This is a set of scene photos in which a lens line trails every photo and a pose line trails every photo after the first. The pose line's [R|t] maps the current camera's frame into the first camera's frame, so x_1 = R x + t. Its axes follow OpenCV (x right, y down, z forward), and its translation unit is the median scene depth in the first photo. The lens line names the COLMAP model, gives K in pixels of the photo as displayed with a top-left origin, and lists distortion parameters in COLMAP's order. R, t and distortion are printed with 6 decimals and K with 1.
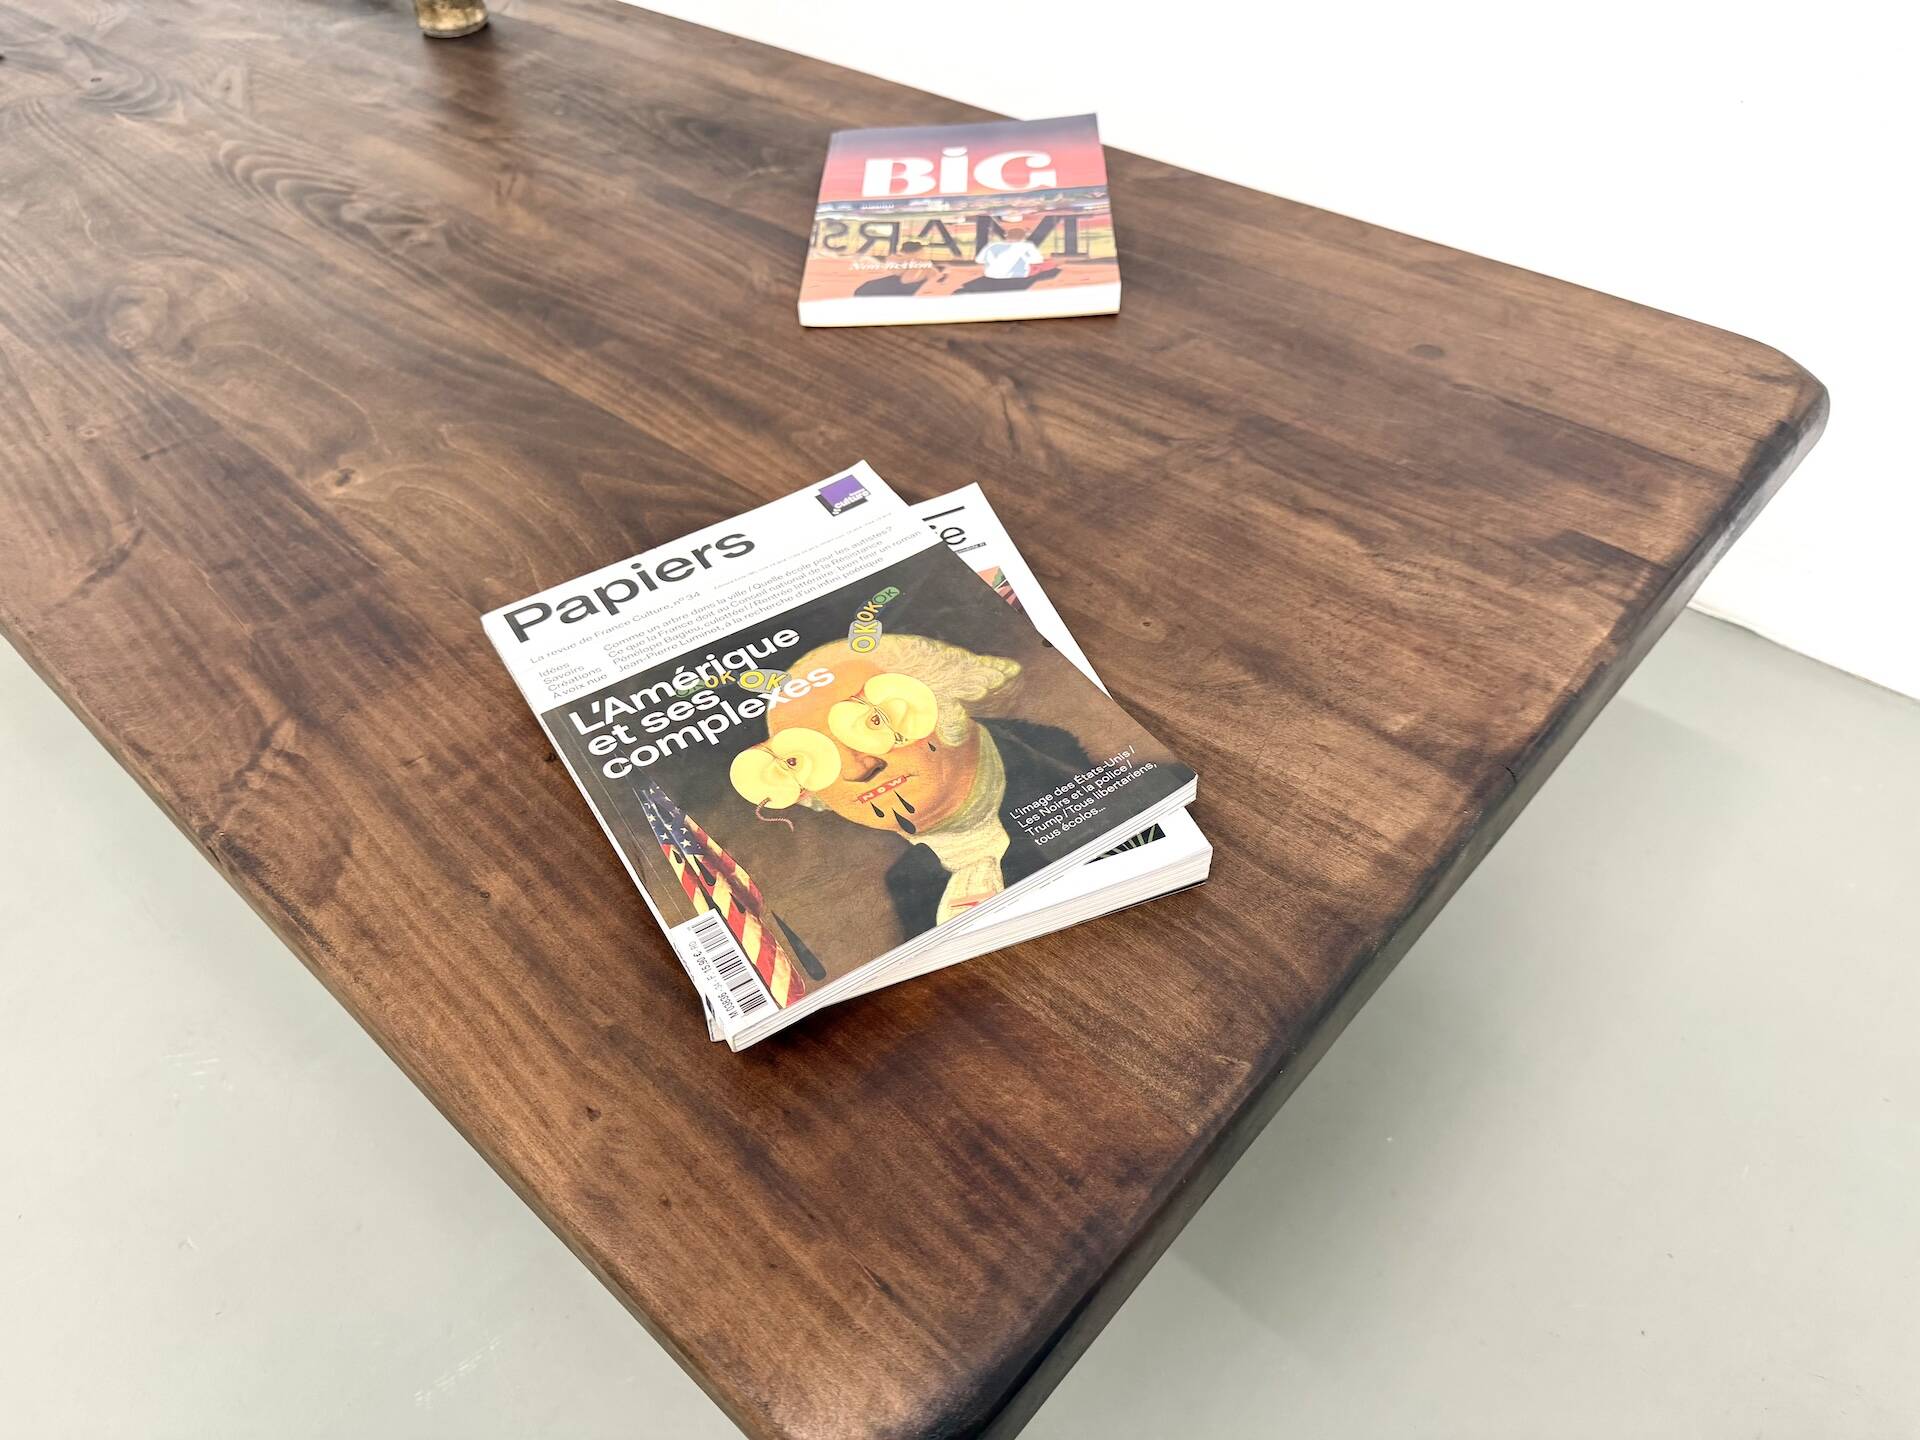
lens RADIAL K [[1349.4, 0, 963.1], [0, 1349.4, 731.4], [0, 0, 1]] dist [0.095421, -0.144165]
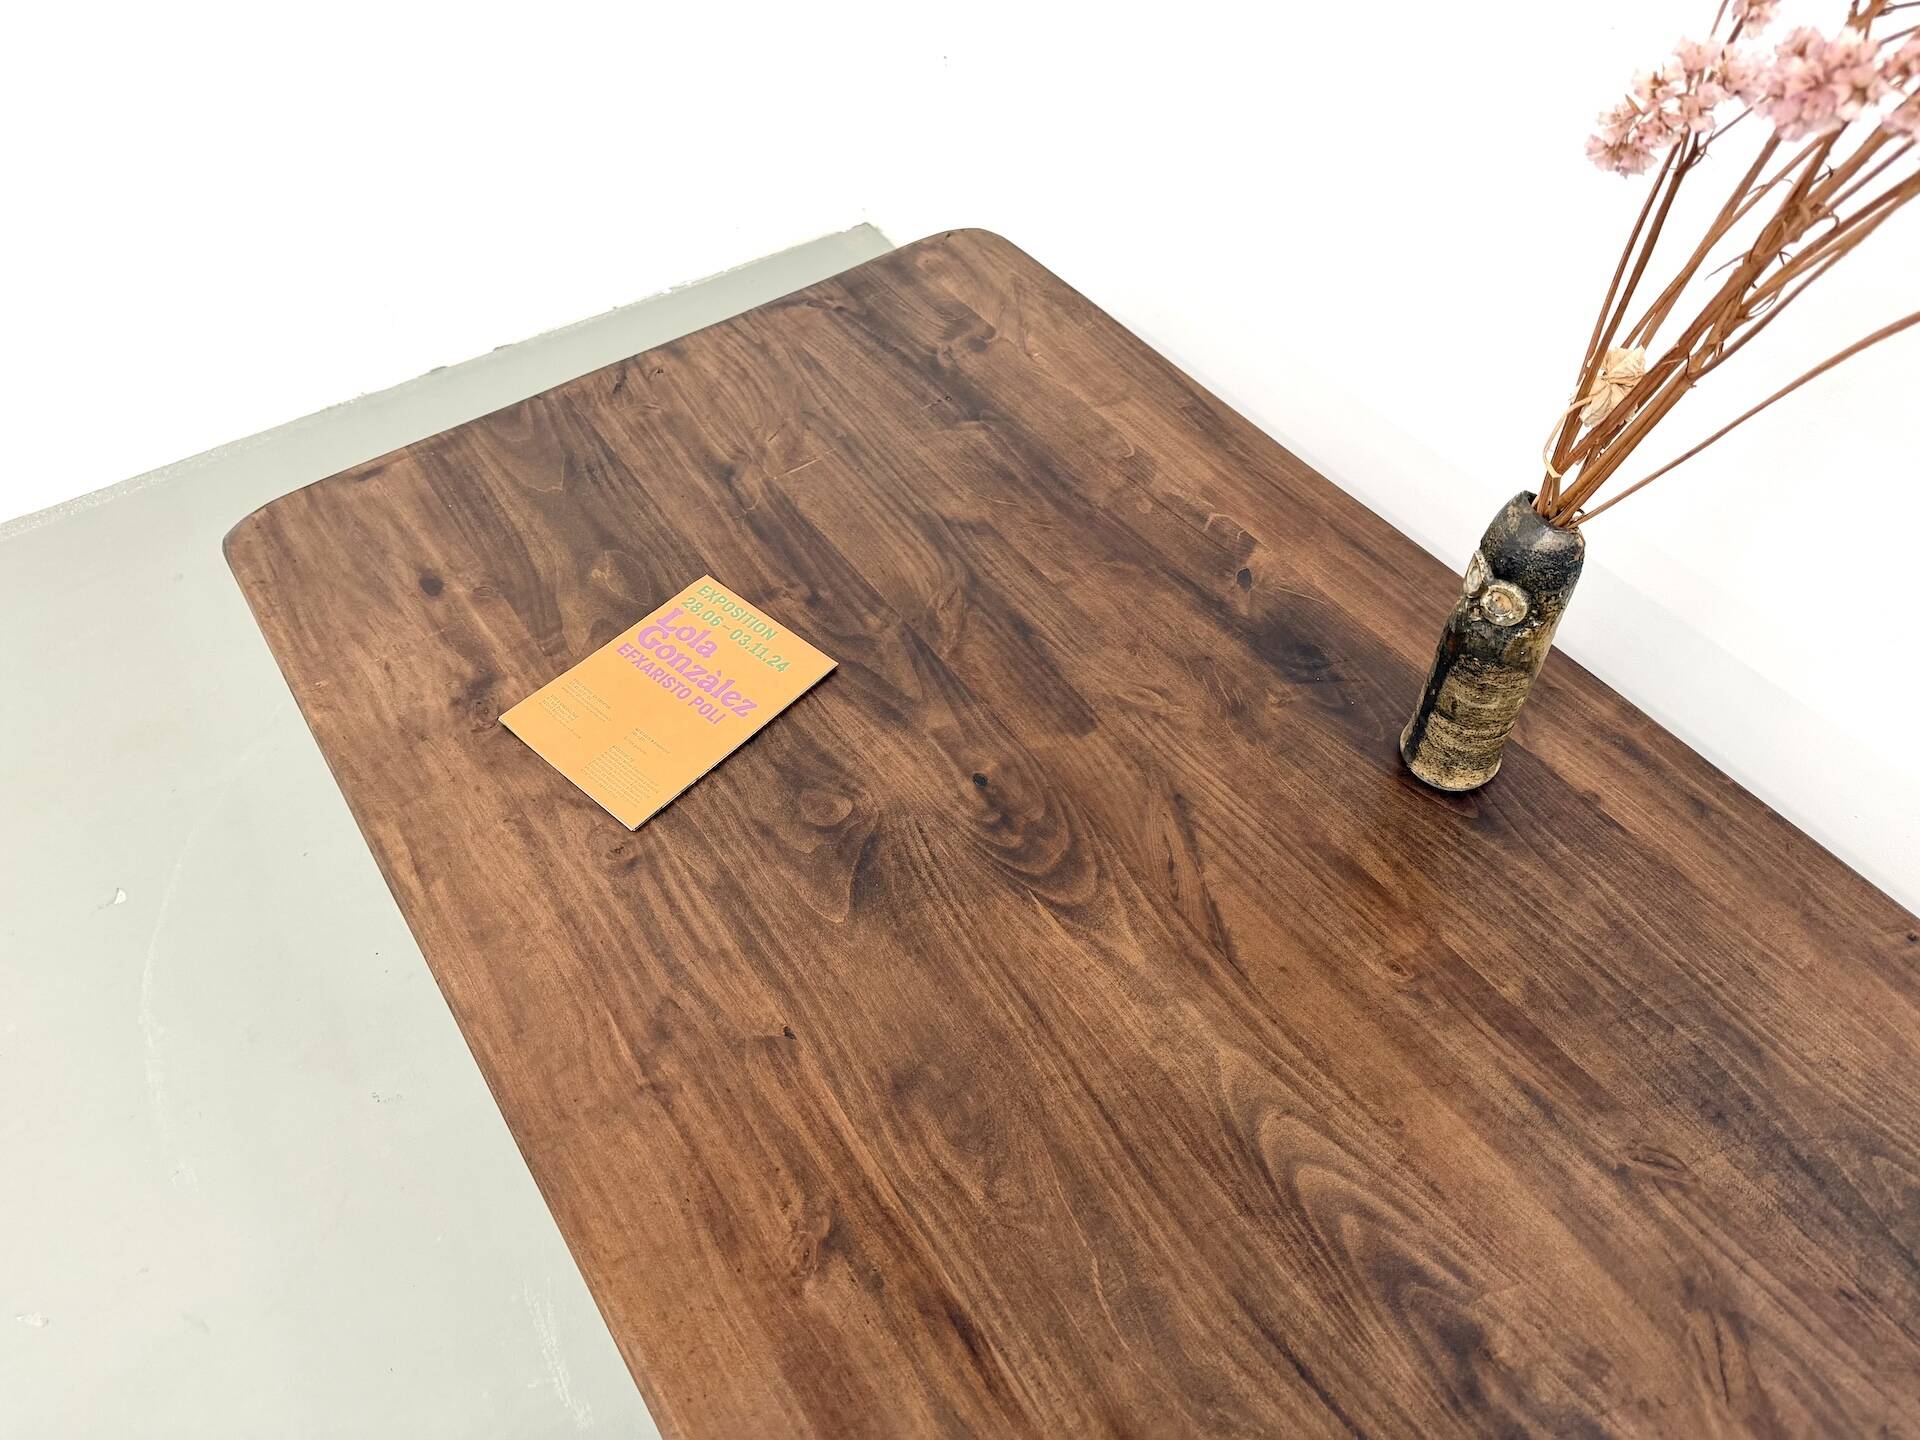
lens RADIAL K [[1349.4, 0, 970.0], [0, 1349.4, 728.0], [0, 0, 1]] dist [0.095421, -0.144165]
pose [[0.973064, 0.187749, -0.133779, -0.888782], [-0.172375, 0.977869, 0.118570, -0.972151], [0.153079, -0.092316, 0.983893, 0.417437]]
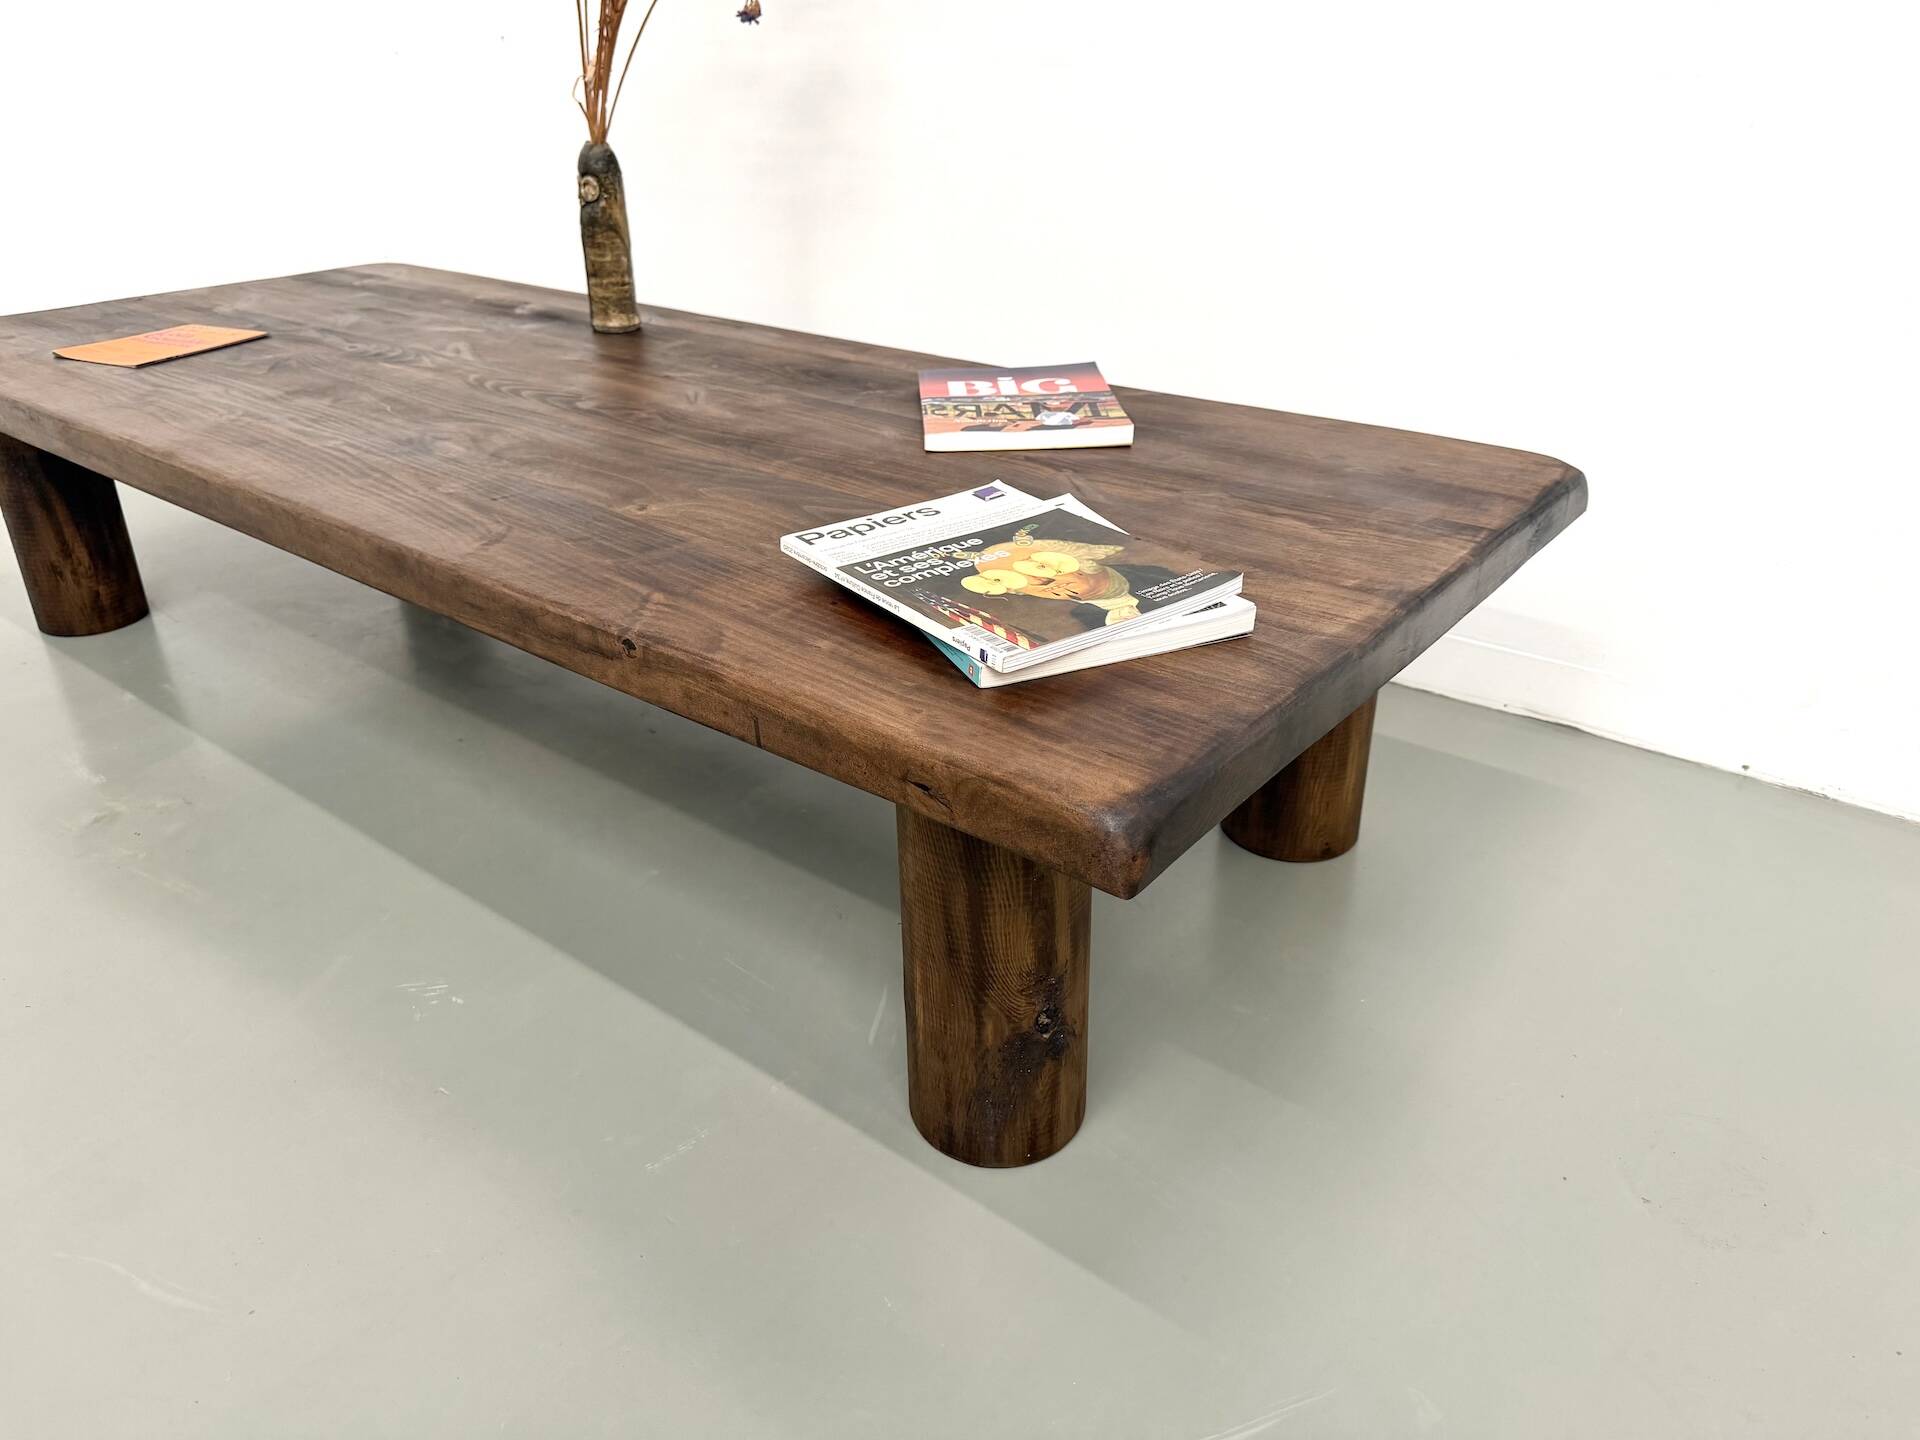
lens RADIAL K [[1349.4, 0, 957.1], [0, 1349.4, 733.6], [0, 0, 1]] dist [0.095421, -0.144165]
pose [[0.996867, 0.008783, 0.078611, -0.222465], [0.015490, 0.952898, -0.302895, 0.513666], [-0.077569, 0.303164, 0.949776, -0.376147]]
